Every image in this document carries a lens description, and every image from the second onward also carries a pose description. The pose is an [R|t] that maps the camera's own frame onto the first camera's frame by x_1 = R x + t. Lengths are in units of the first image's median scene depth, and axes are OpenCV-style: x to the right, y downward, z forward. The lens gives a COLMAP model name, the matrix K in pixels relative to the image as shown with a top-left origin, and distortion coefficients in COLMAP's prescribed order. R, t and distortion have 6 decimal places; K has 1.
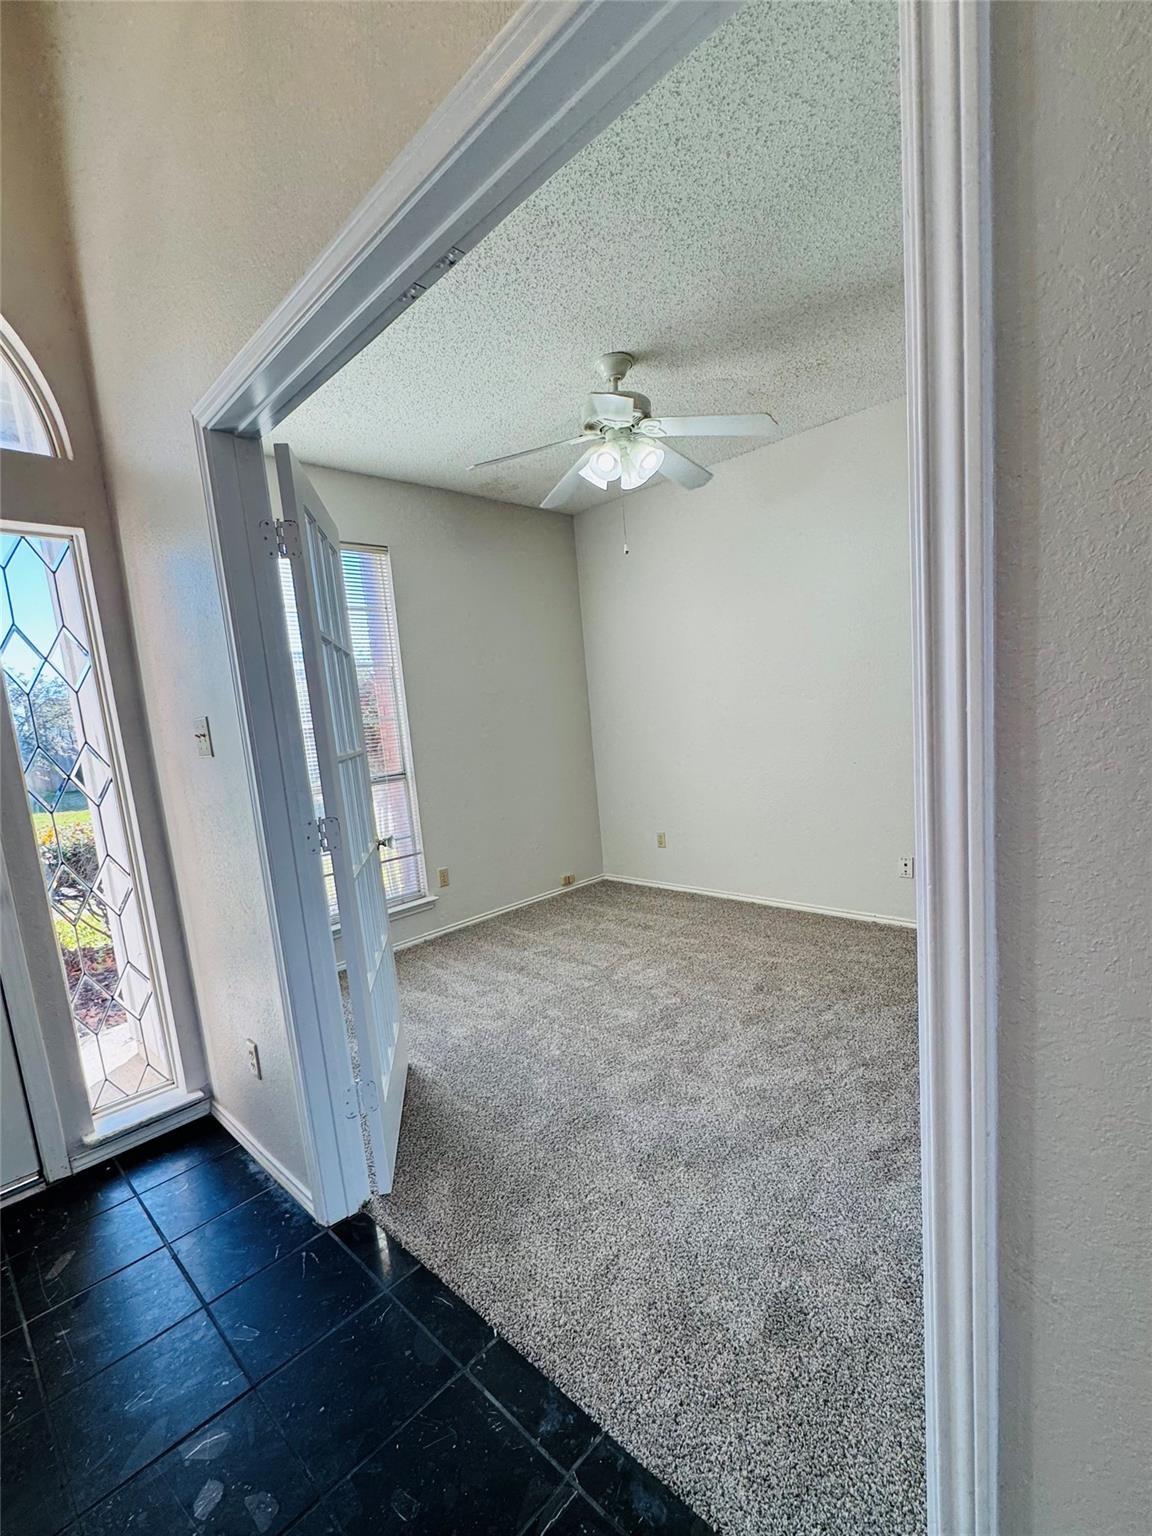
lens RADIAL K [[664.3, 0, 605.8], [0, 664.3, 802.9], [0, 0, 1]] dist [0.004281, 0.000407]
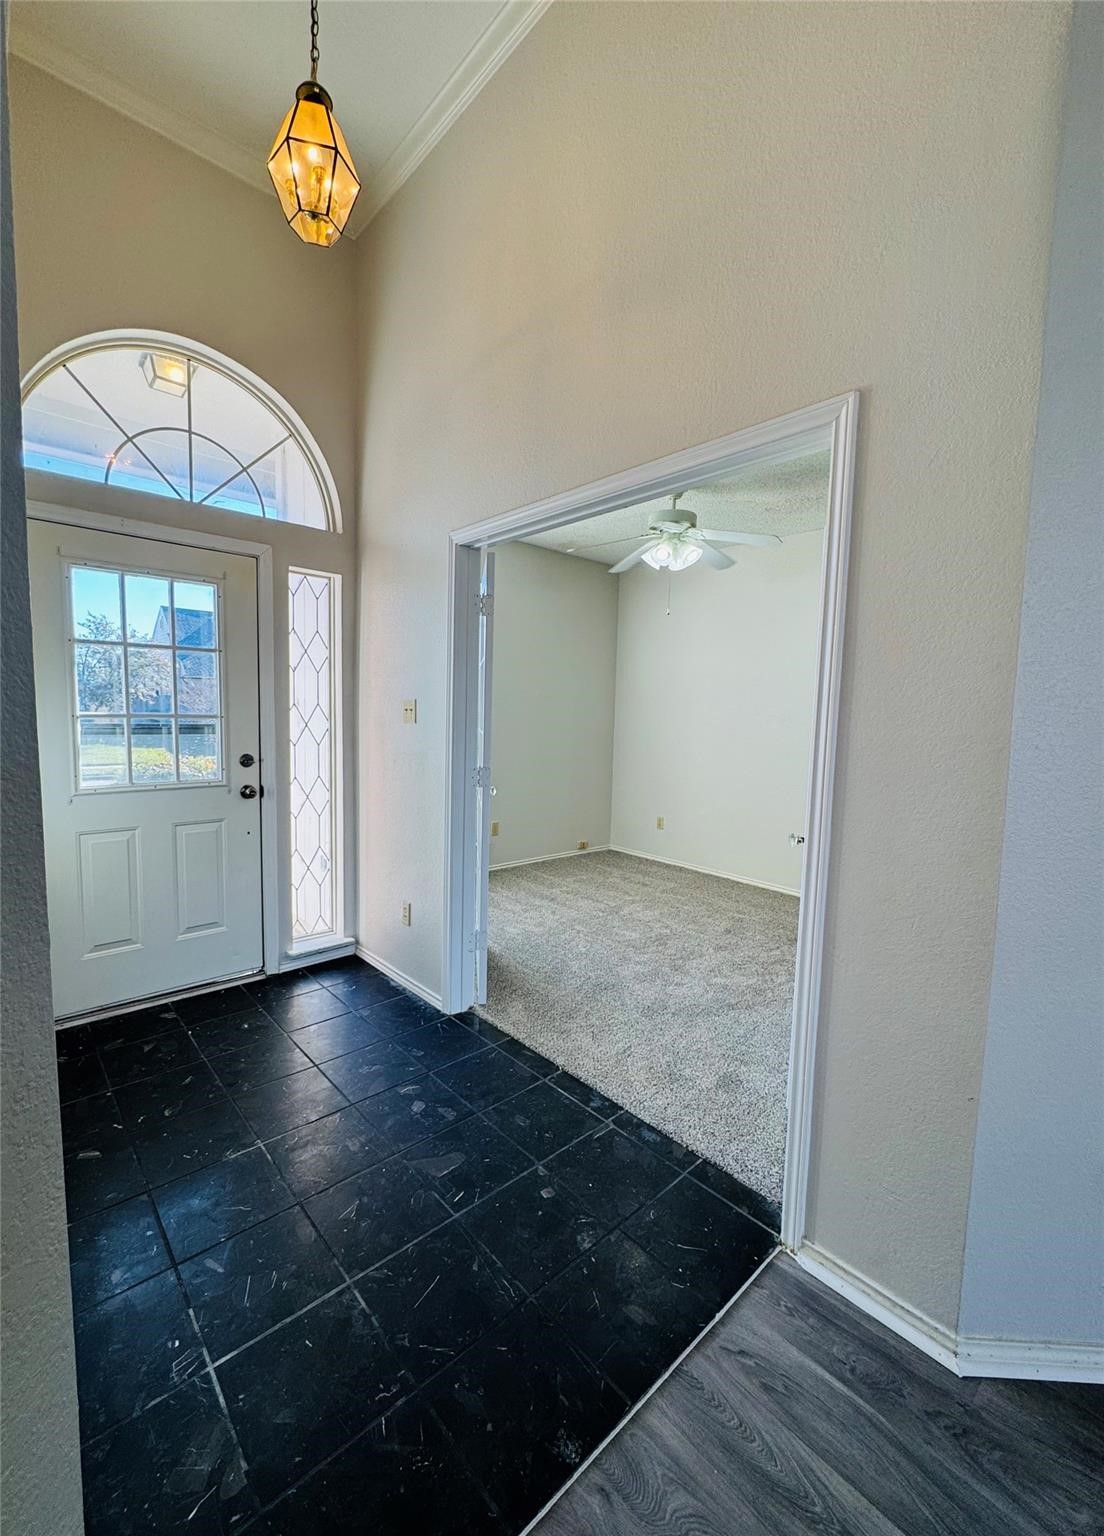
lens RADIAL K [[609.3, 0, 553.0], [0, 609.3, 763.0], [0, 0, 1]] dist [0.001734, 0.000369]
pose [[0.990272, 0.117855, -0.073970, -0.096086], [-0.121566, 0.991430, -0.047841, 0.046678], [0.067698, 0.056368, 0.996112, -0.382376]]
